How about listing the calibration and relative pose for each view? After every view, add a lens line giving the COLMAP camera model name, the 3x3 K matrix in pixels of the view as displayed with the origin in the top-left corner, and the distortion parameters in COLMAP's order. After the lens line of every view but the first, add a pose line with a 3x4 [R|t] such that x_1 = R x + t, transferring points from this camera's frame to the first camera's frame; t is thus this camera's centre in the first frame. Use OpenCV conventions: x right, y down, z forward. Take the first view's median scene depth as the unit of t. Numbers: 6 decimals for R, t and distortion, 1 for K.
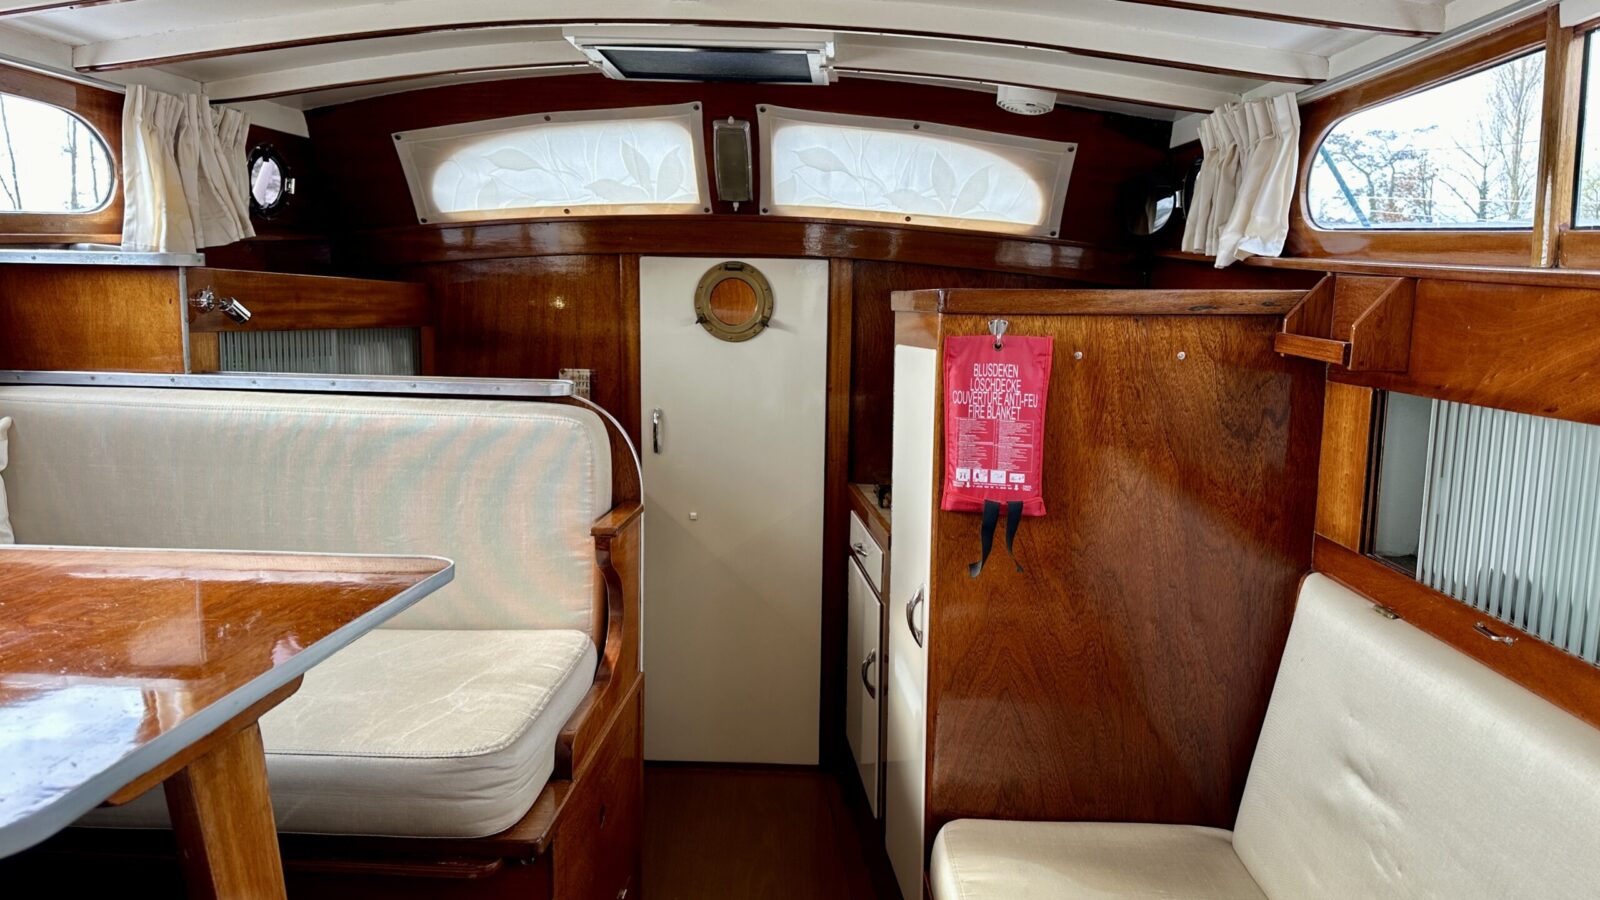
lens RADIAL K [[1110.5, 0, 796.9], [0, 1110.5, 462.5], [0, 0, 1]] dist [0.072980, -0.100998]
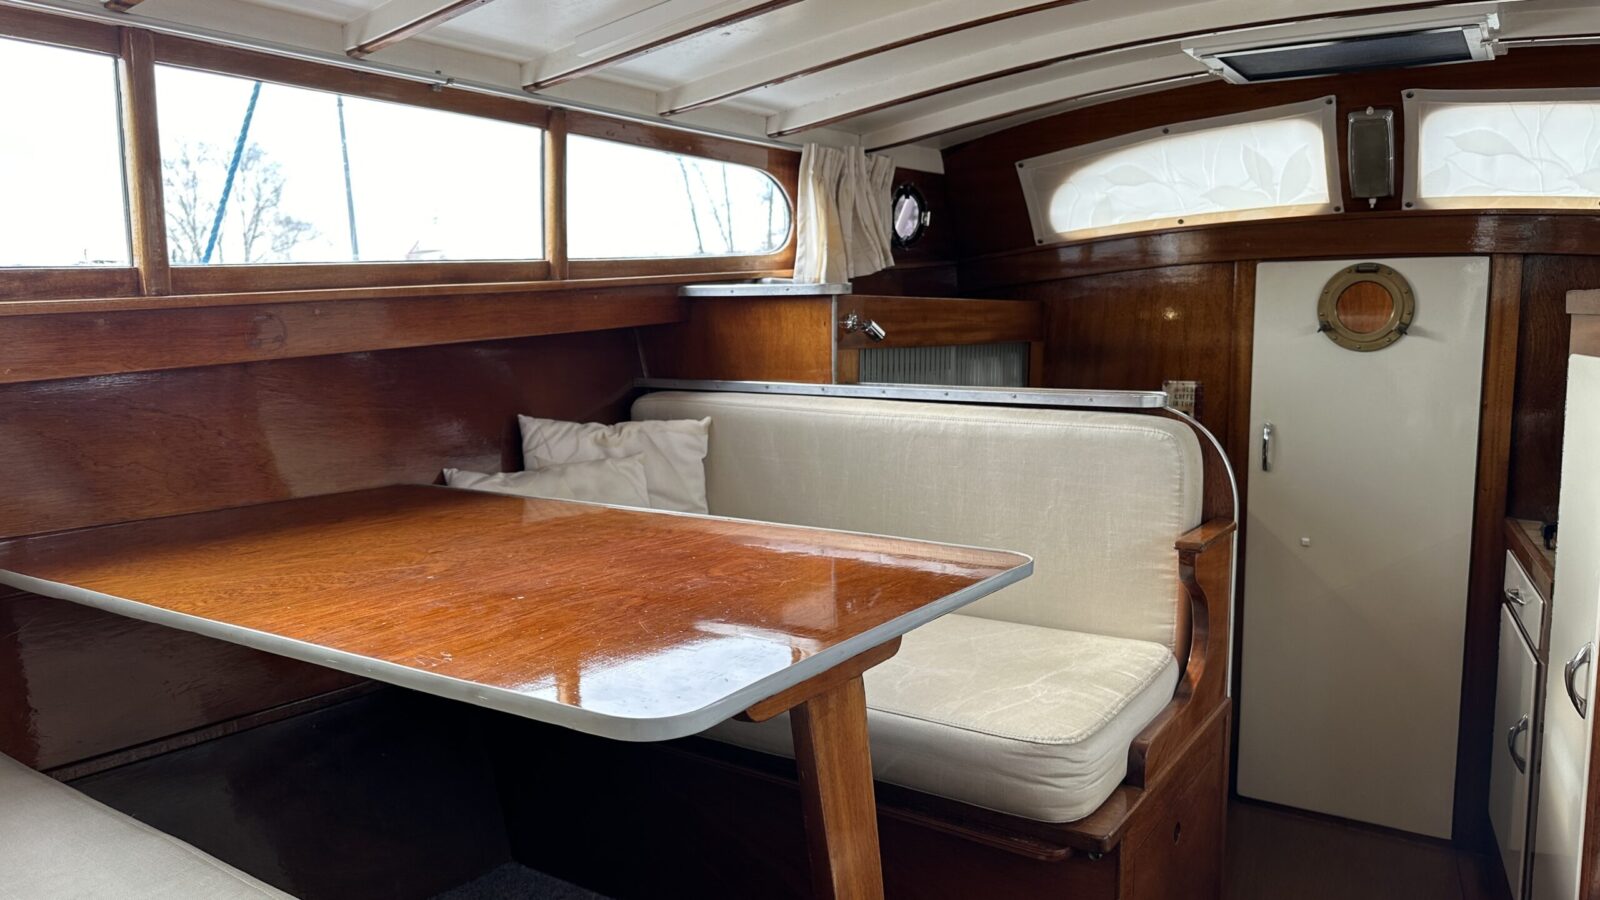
lens RADIAL K [[1110.5, 0, 798.4], [0, 1110.5, 451.8], [0, 0, 1]] dist [0.072980, -0.100998]
pose [[0.858848, 0.039032, -0.510742, 0.024577], [-0.049611, 0.998743, -0.007098, 0.002540], [0.509823, 0.031434, 0.859705, -0.024276]]
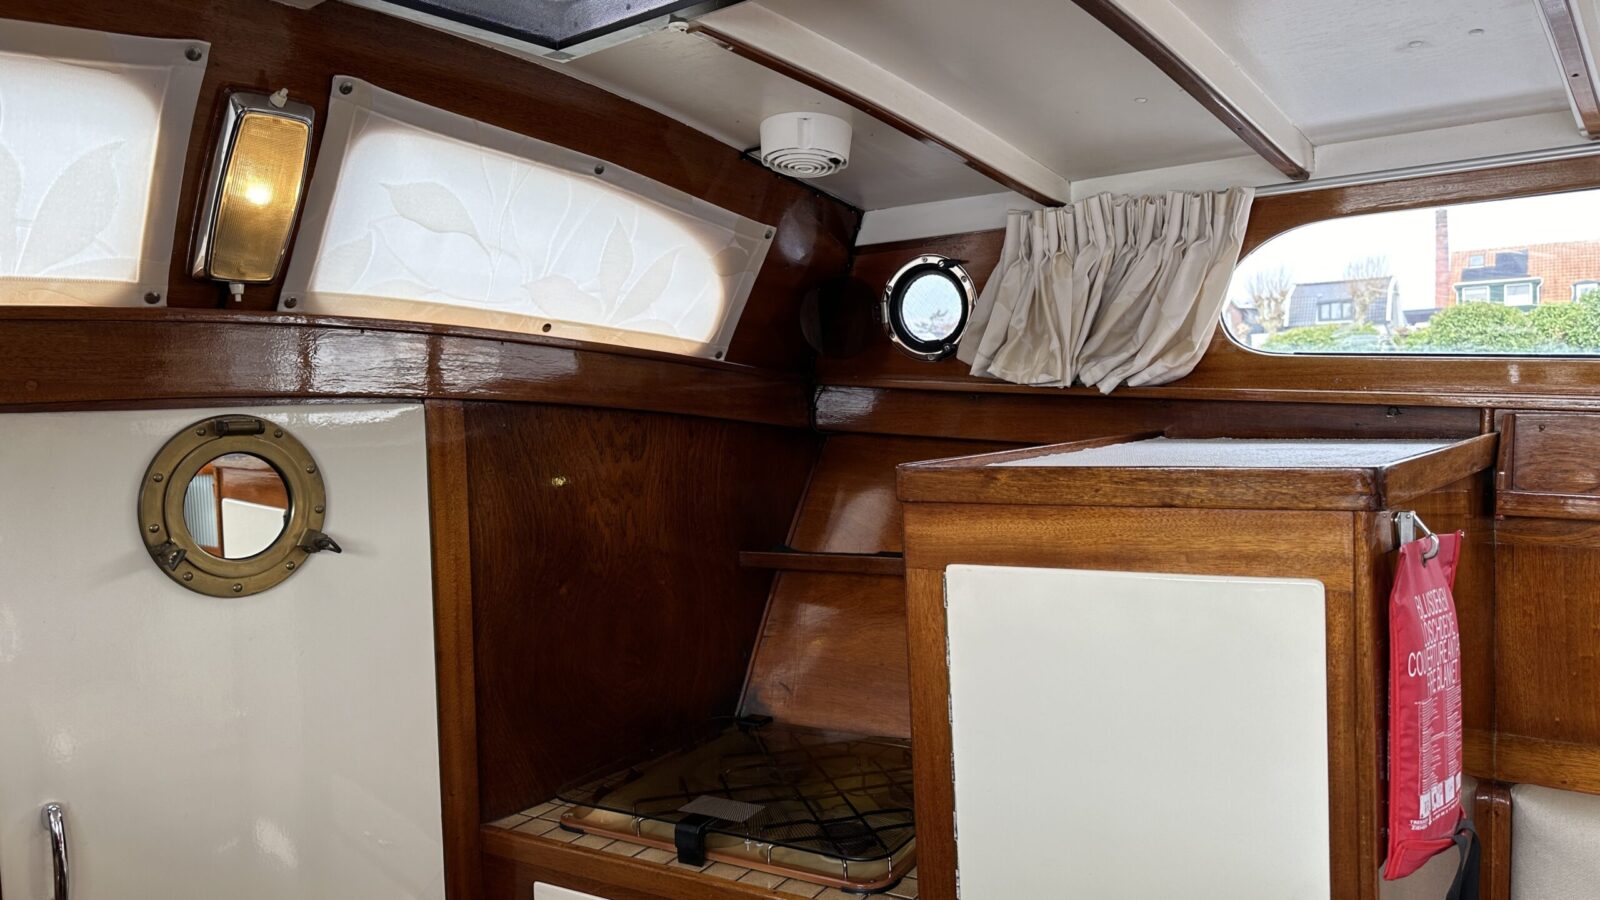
lens RADIAL K [[1110.5, 0, 797.4], [0, 1110.5, 438.7], [0, 0, 1]] dist [0.072980, -0.100998]
pose [[0.579234, -0.066842, 0.812416, -0.371889], [0.159952, 0.986577, -0.032870, -0.158549], [-0.799315, 0.148987, 0.582150, 0.738646]]
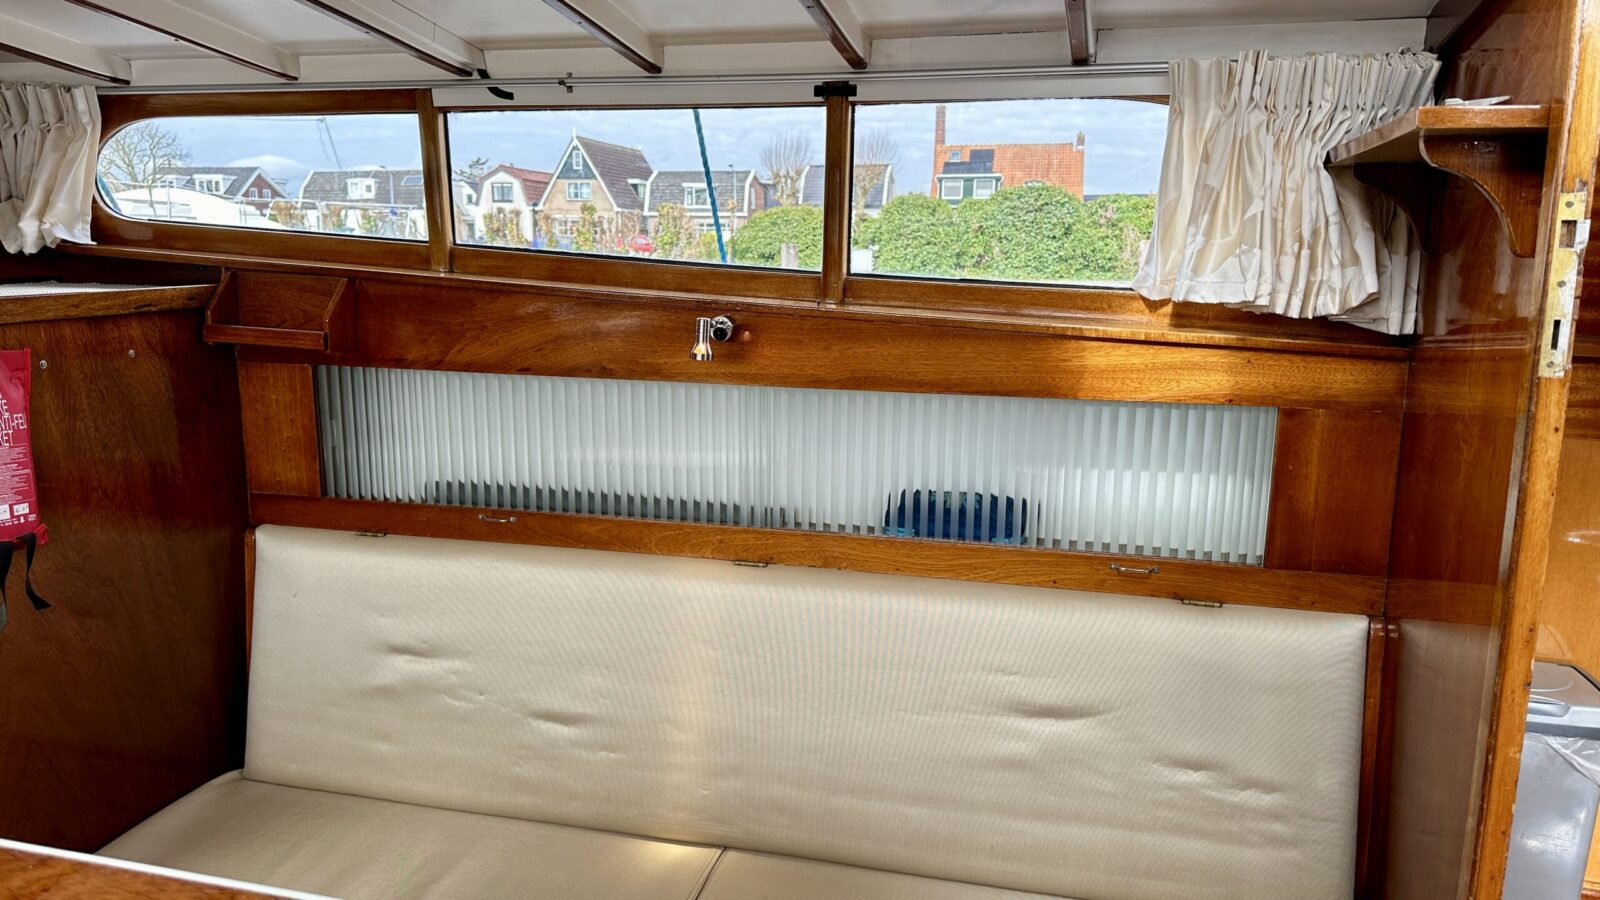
lens RADIAL K [[1110.5, 0, 807.0], [0, 1110.5, 447.4], [0, 0, 1]] dist [0.072980, -0.100998]
pose [[0.191830, -0.189267, 0.963005, -0.436363], [0.132485, 0.977241, 0.165674, -0.080874], [-0.972445, 0.095803, 0.212539, 0.158184]]
